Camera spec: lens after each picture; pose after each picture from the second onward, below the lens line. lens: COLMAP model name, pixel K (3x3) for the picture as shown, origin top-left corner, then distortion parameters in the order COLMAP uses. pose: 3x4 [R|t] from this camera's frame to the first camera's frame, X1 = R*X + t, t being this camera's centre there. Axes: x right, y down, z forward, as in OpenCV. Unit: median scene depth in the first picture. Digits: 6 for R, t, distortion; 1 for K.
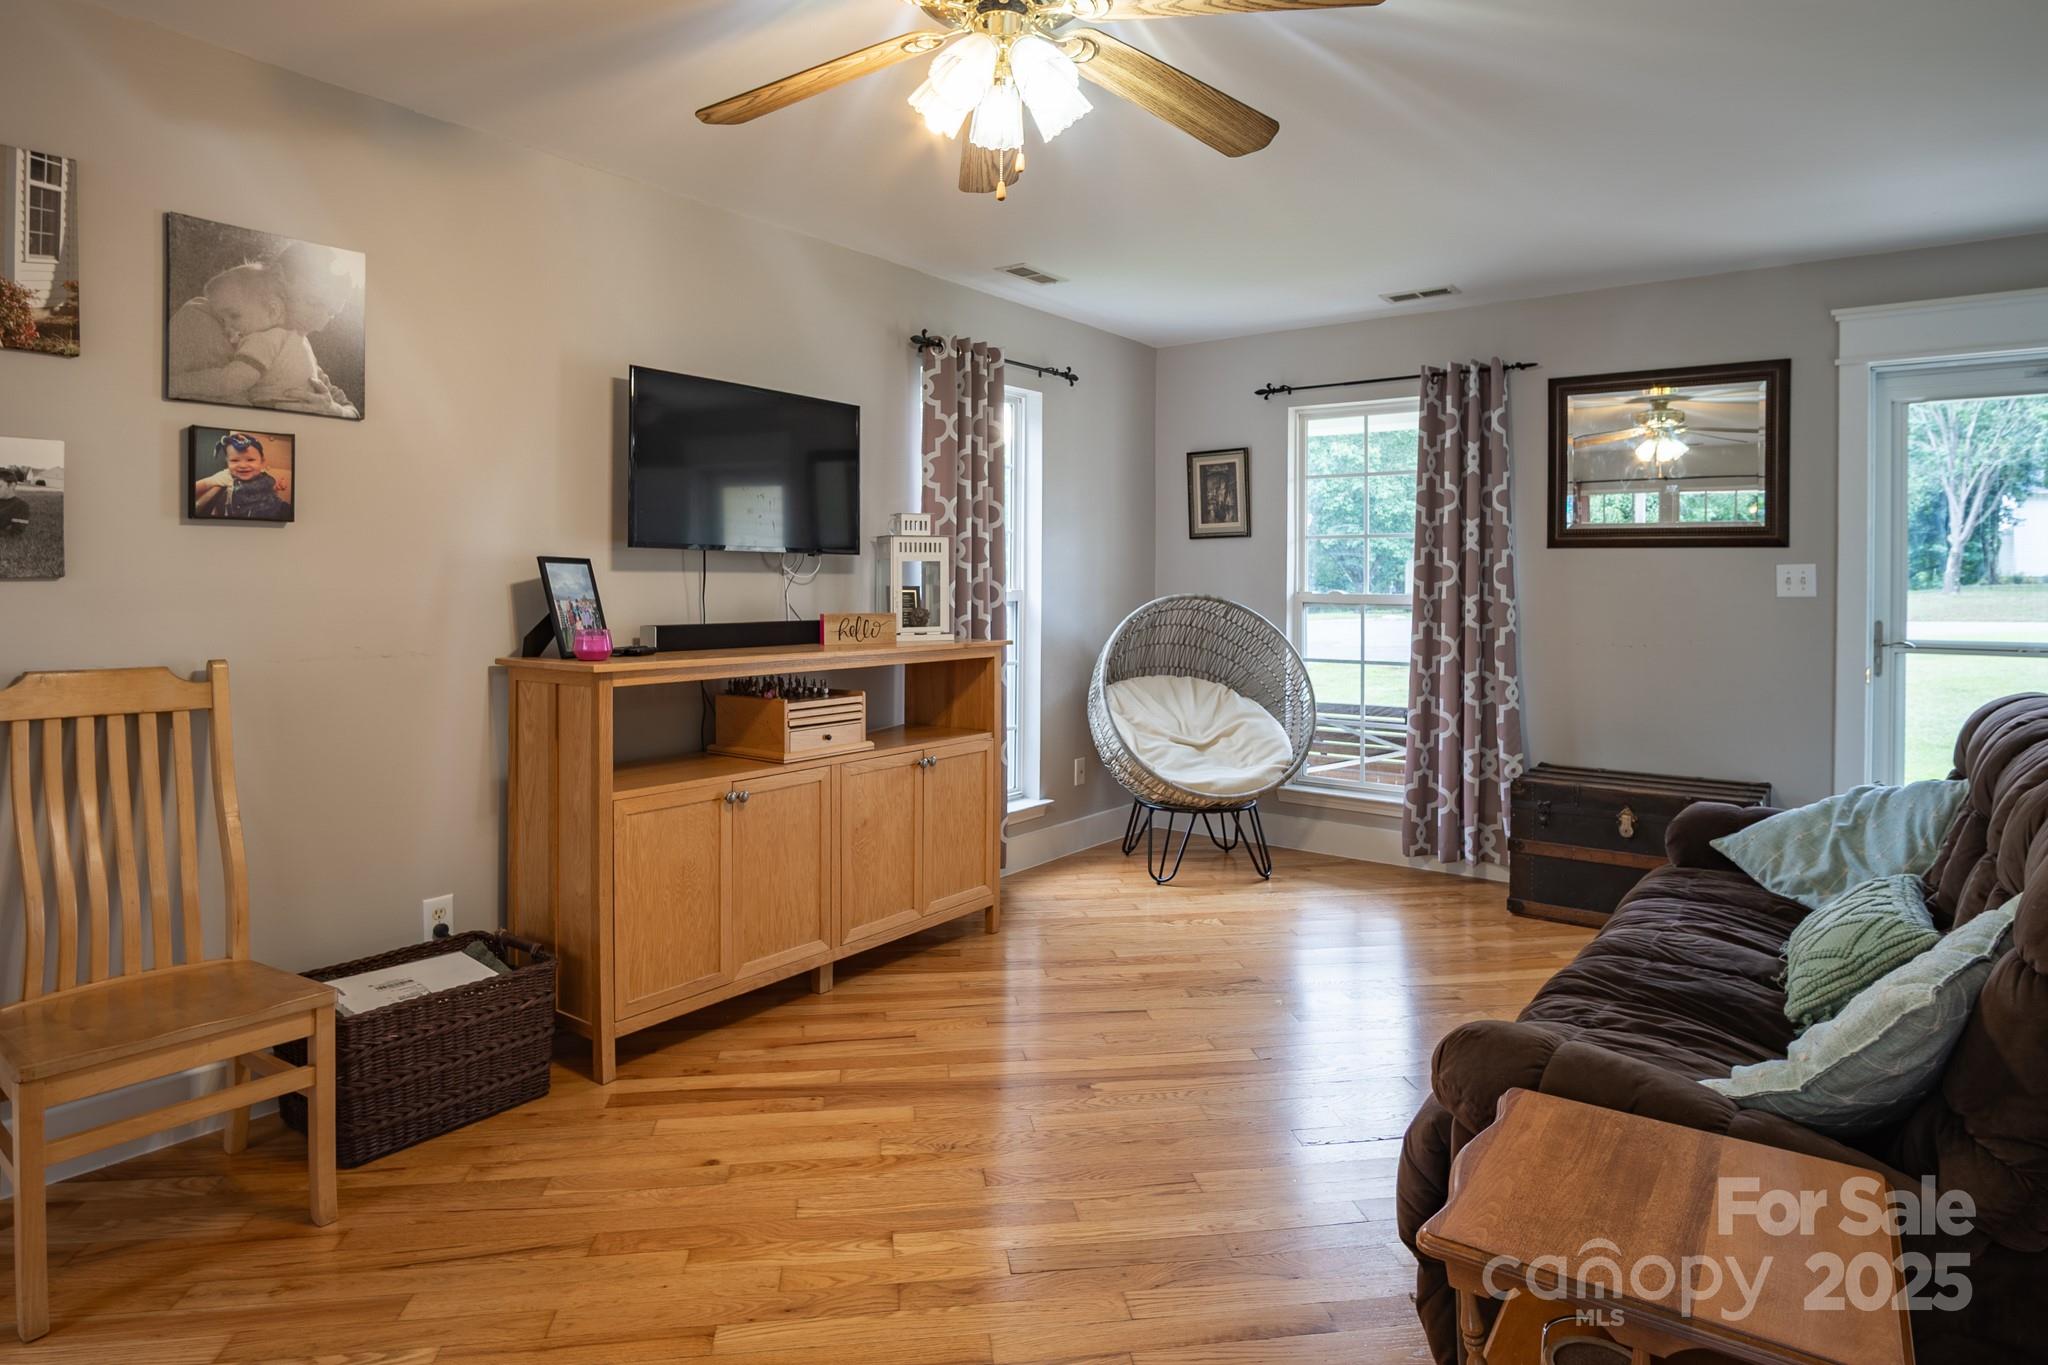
lens RADIAL K [[1171.3, 0, 1028.9], [0, 1171.3, 526.2], [0, 0, 1]] dist [-0.014953, 0.002978]
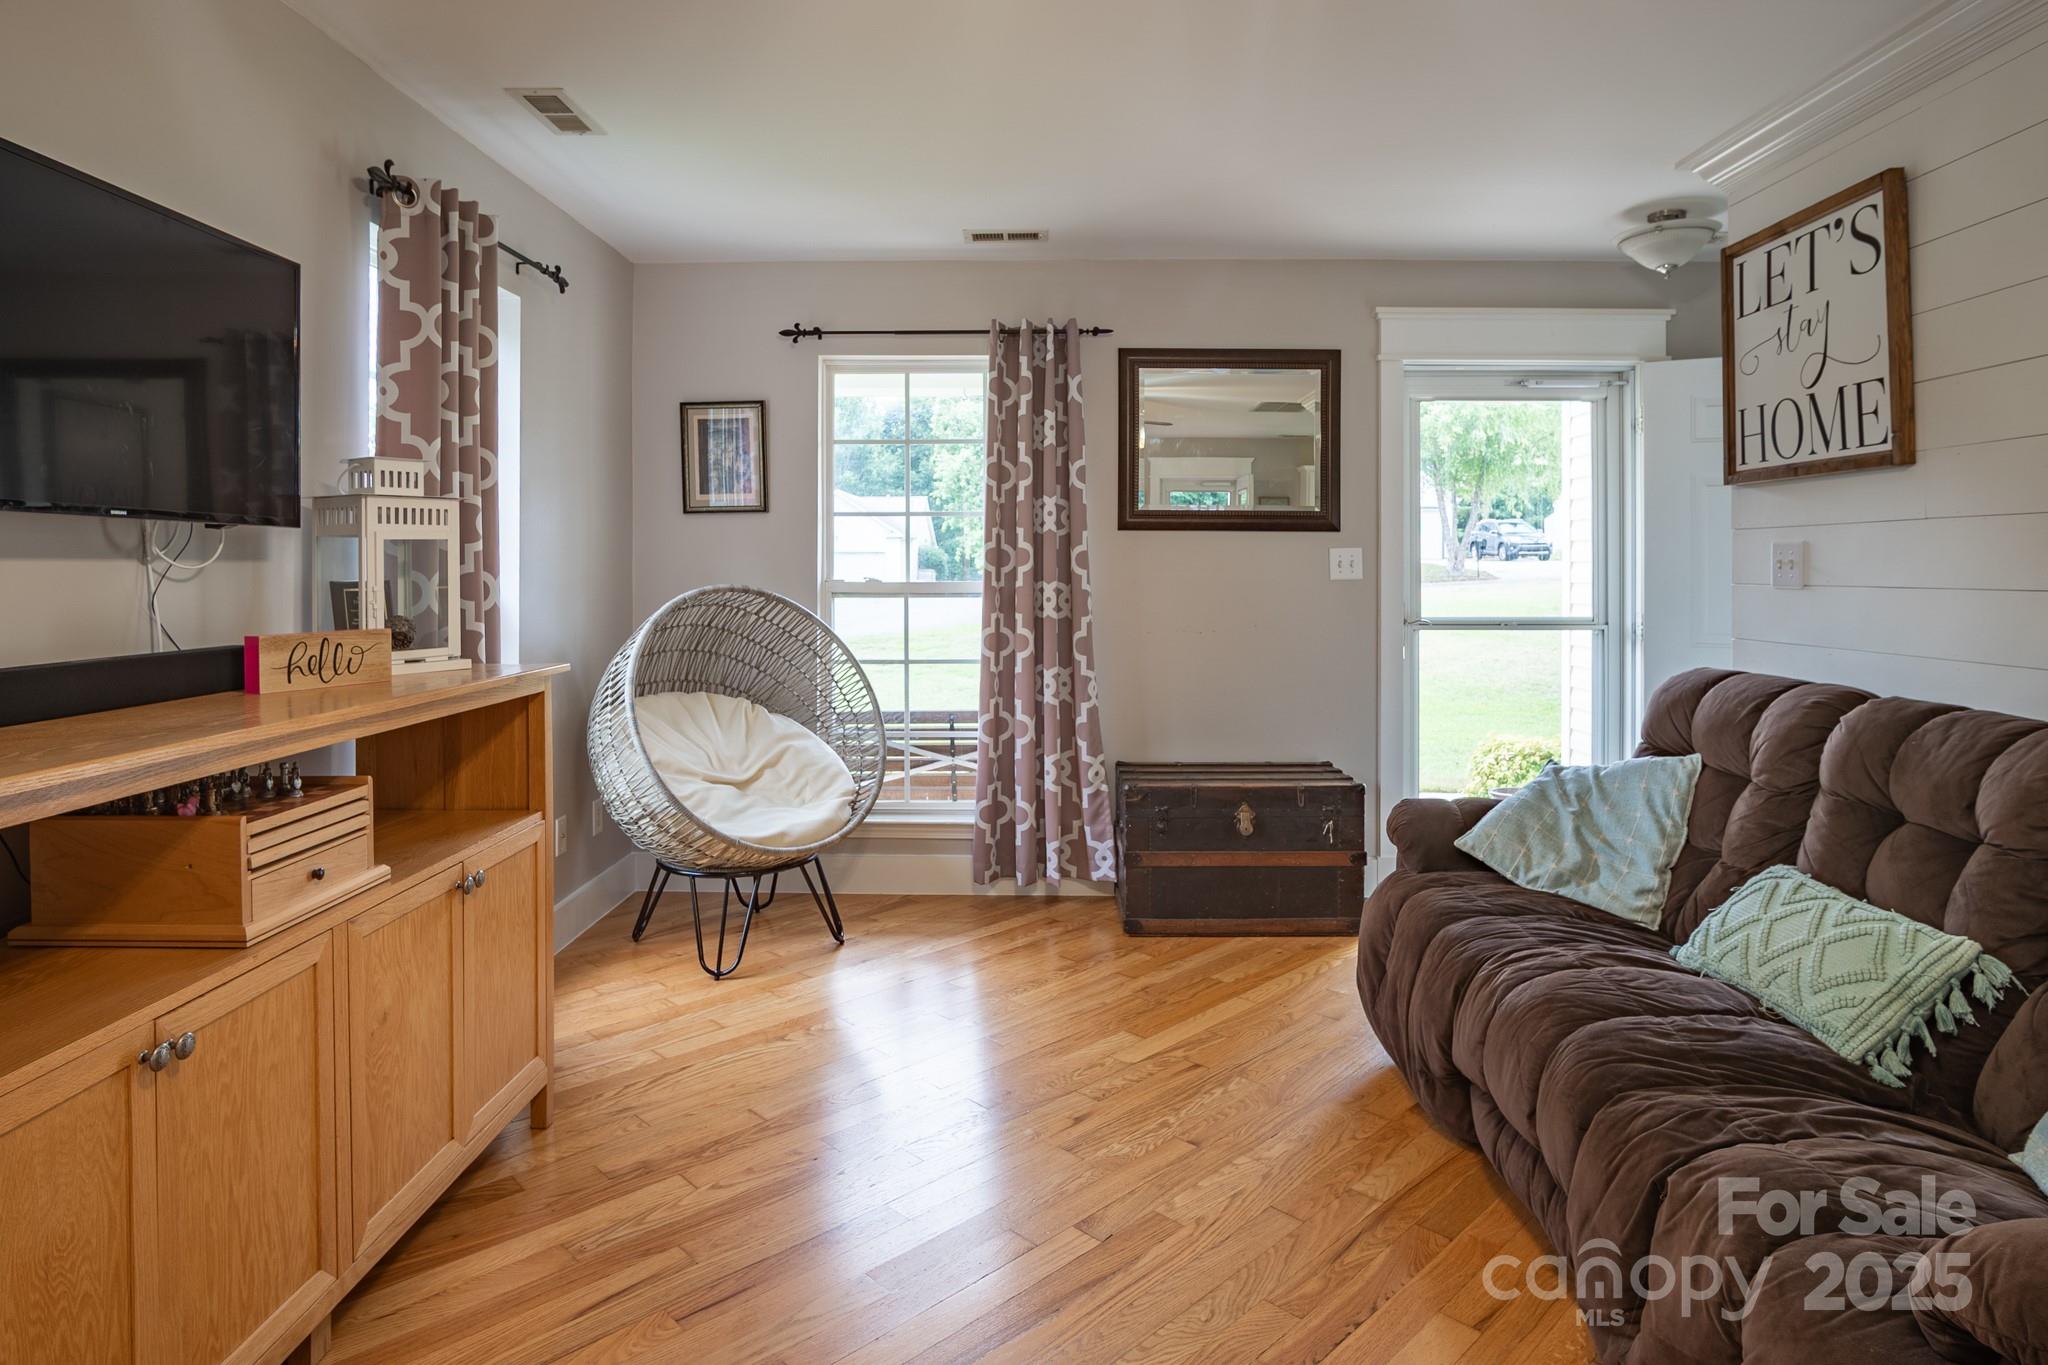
lens RADIAL K [[1171.3, 0, 1028.9], [0, 1171.3, 526.2], [0, 0, 1]] dist [-0.014953, 0.002978]
pose [[0.806763, 0.013176, 0.590728, -0.173424], [-0.022007, 0.999728, 0.007757, 0.010492], [-0.590465, -0.019259, 0.806833, 0.303707]]
